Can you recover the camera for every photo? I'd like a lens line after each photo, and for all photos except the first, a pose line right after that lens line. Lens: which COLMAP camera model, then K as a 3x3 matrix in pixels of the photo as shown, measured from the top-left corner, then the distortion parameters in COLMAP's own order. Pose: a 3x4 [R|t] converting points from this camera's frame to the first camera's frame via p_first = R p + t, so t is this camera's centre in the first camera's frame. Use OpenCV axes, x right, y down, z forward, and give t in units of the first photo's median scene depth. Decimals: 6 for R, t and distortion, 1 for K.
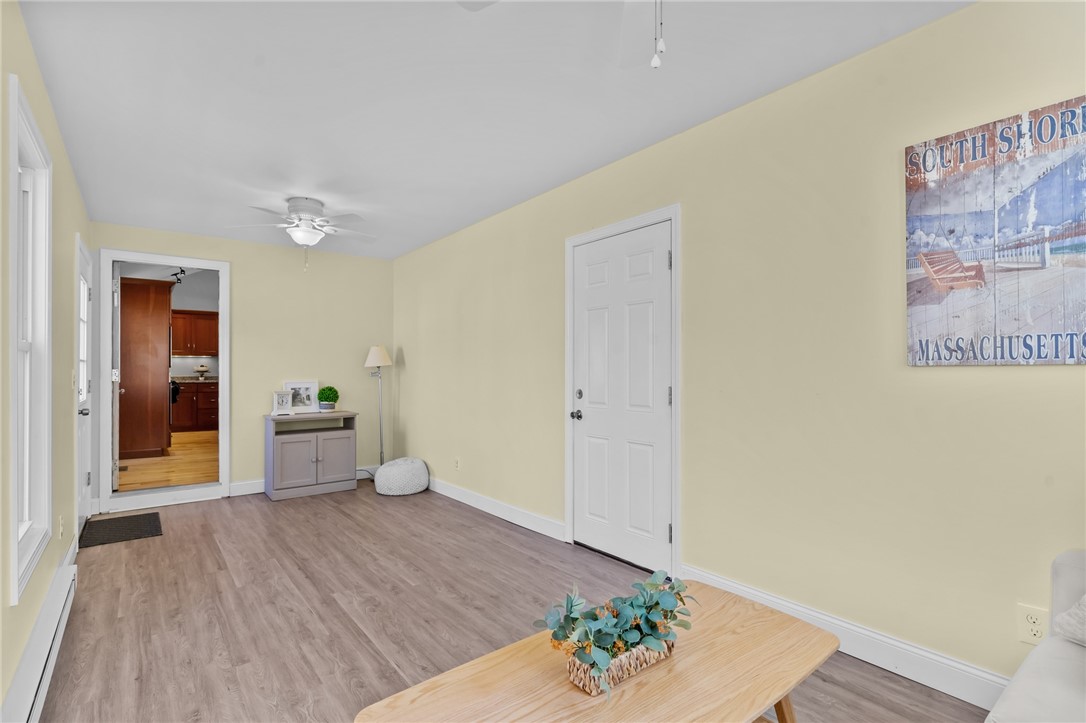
lens RADIAL K [[525.1, 0, 544.2], [0, 525.1, 357.8], [0, 0, 1]] dist [0.003775, 0.000460]
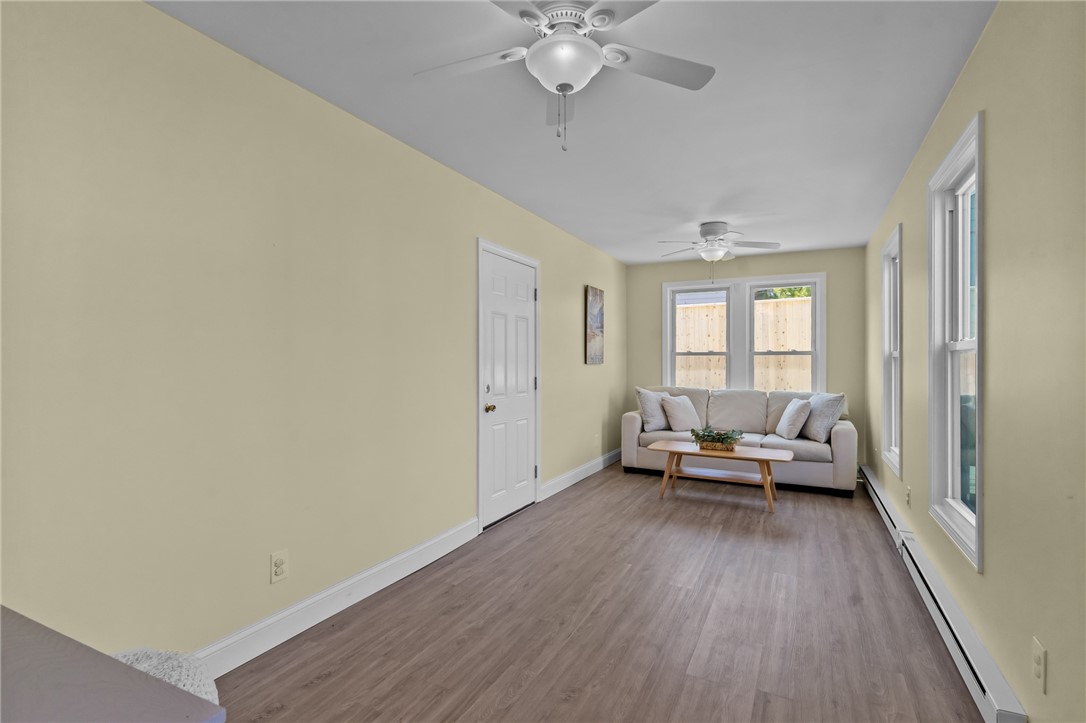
lens RADIAL K [[525.1, 0, 544.2], [0, 525.1, 357.8], [0, 0, 1]] dist [0.003775, 0.000460]
pose [[-0.439291, 0.012668, 0.898255, -0.976651], [-0.017123, 0.999601, -0.022471, 0.027597], [-0.898182, -0.025252, -0.438899, 1.398108]]
